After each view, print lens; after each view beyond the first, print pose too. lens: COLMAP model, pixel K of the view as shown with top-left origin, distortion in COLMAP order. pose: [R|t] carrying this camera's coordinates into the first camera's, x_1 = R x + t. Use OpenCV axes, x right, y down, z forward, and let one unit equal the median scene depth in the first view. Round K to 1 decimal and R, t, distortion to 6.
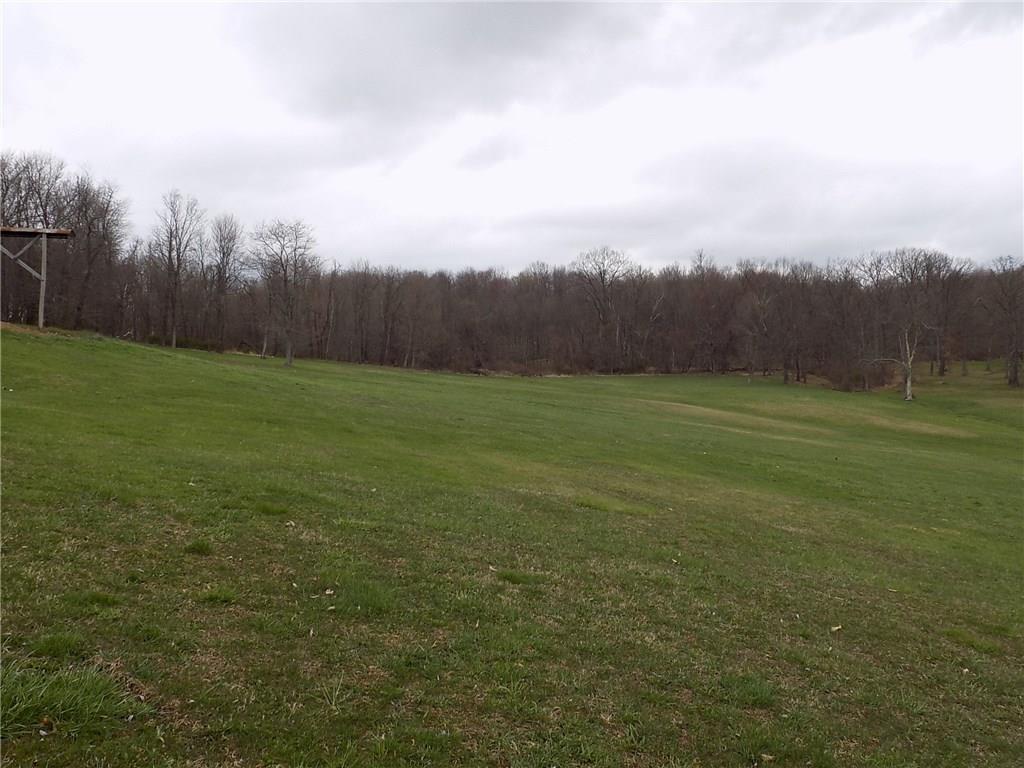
lens RADIAL K [[946.1, 0, 512.0], [0, 946.1, 384.0], [0, 0, 1]] dist [-0.008690, 0.000701]
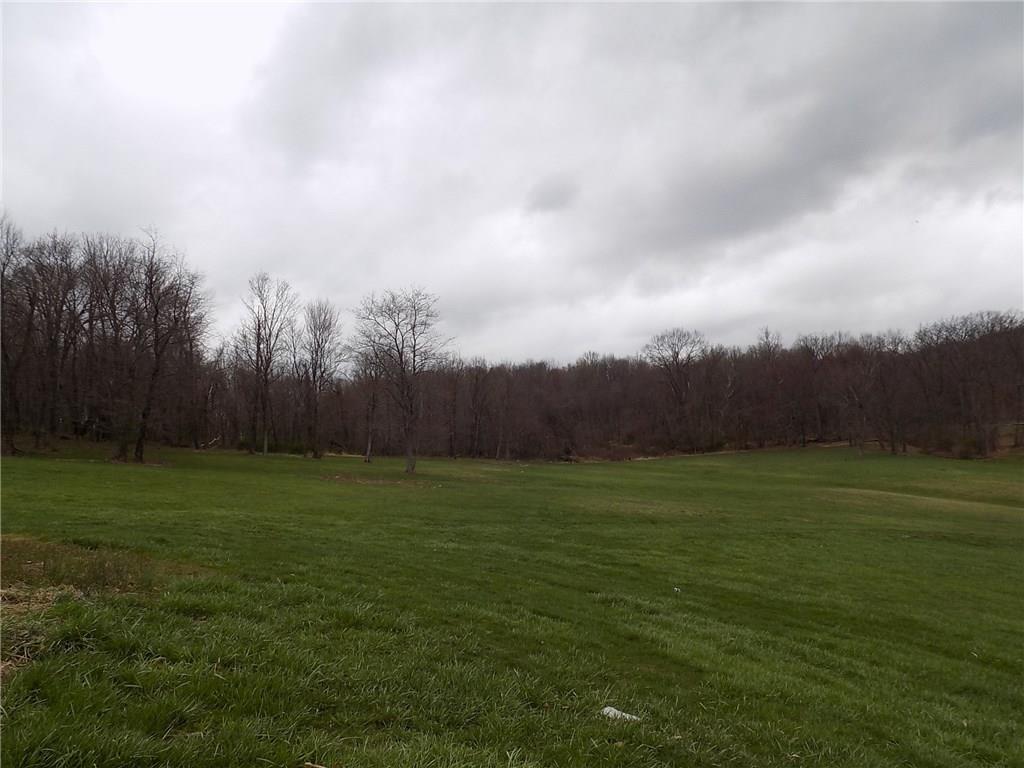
lens RADIAL K [[802.9, 0, 512.0], [0, 802.9, 384.0], [0, 0, 1]] dist [-0.049532, -0.000601]
pose [[0.997859, -0.055614, -0.034407, -0.093335], [0.051998, 0.993796, -0.098314, -0.017456], [0.039661, 0.096314, 0.994560, 0.247998]]
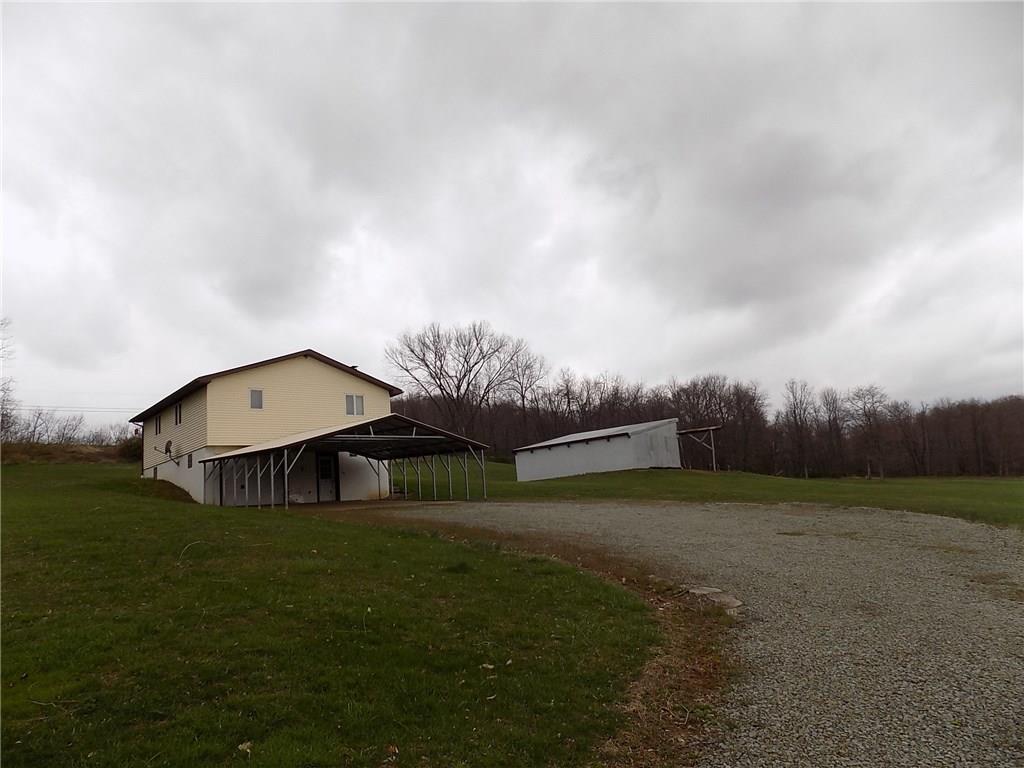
lens RADIAL K [[689.9, 0, 512.0], [0, 689.9, 384.0], [0, 0, 1]] dist [-0.060646, 0.055777]
pose [[0.710736, -0.188927, -0.677614, 0.077582], [0.062349, 0.976388, -0.206832, 0.011712], [0.700690, 0.104754, 0.705734, -0.131191]]
